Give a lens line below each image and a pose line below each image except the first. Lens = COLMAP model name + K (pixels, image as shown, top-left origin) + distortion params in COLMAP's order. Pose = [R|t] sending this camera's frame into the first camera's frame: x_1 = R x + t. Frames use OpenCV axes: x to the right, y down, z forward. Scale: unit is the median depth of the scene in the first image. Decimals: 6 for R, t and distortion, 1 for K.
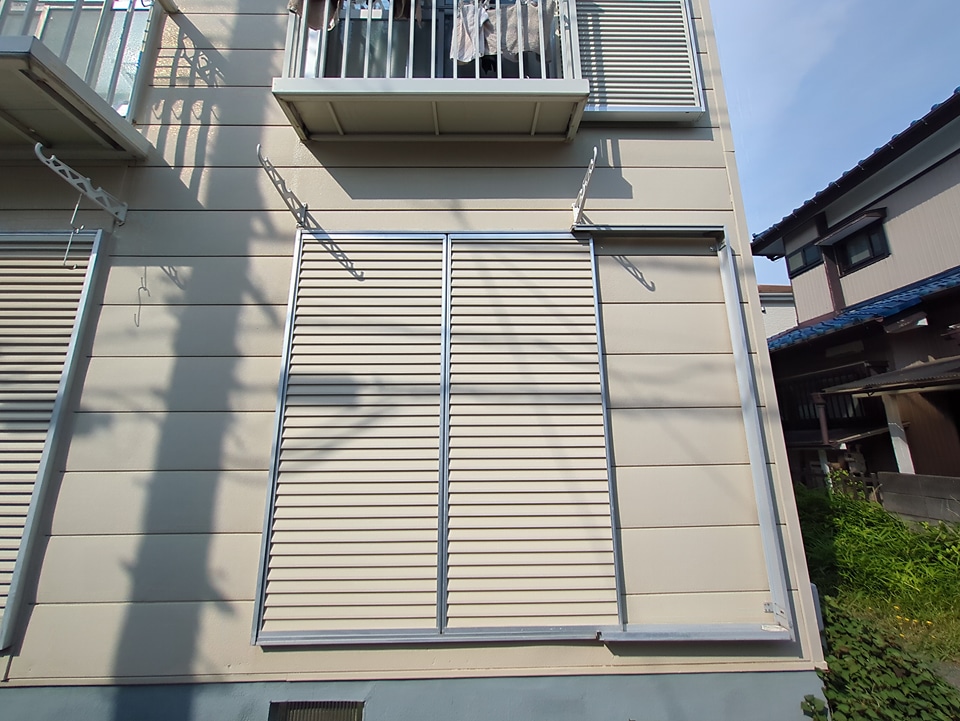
lens RADIAL K [[374.4, 0, 480.0], [0, 374.4, 360.2], [0, 0, 1]] dist [-0.001422, 0.000722]
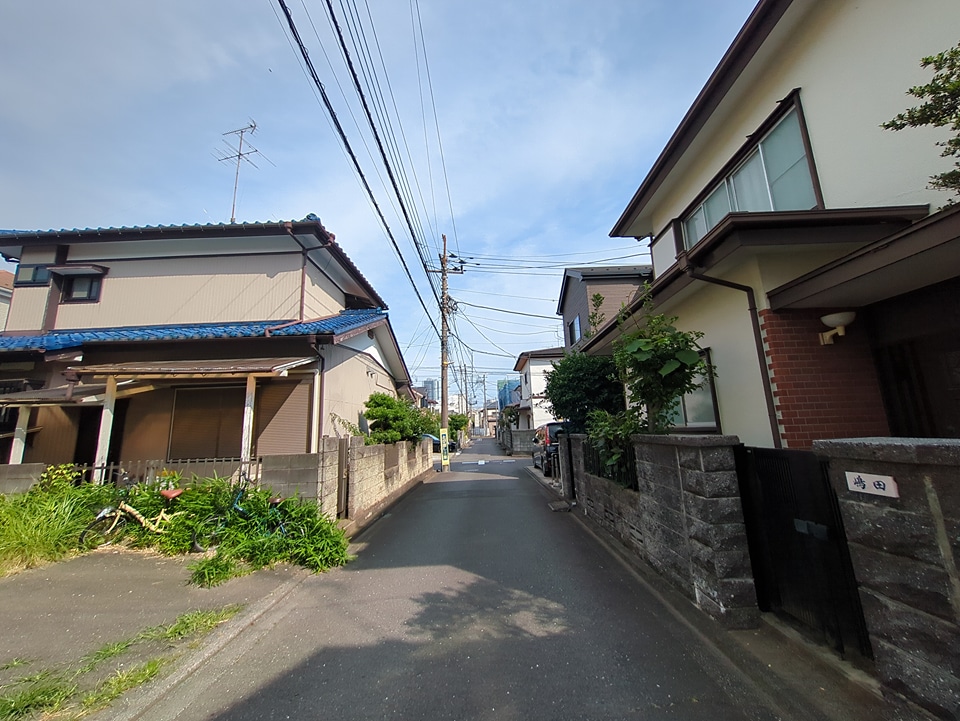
lens RADIAL K [[374.4, 0, 479.8], [0, 374.4, 357.7], [0, 0, 1]] dist [-0.001422, 0.000722]
pose [[0.023900, 0.190971, 0.981305, -0.144137], [-0.180895, 0.966208, -0.183628, -0.085914], [-0.983212, -0.173125, 0.057638, -0.438238]]
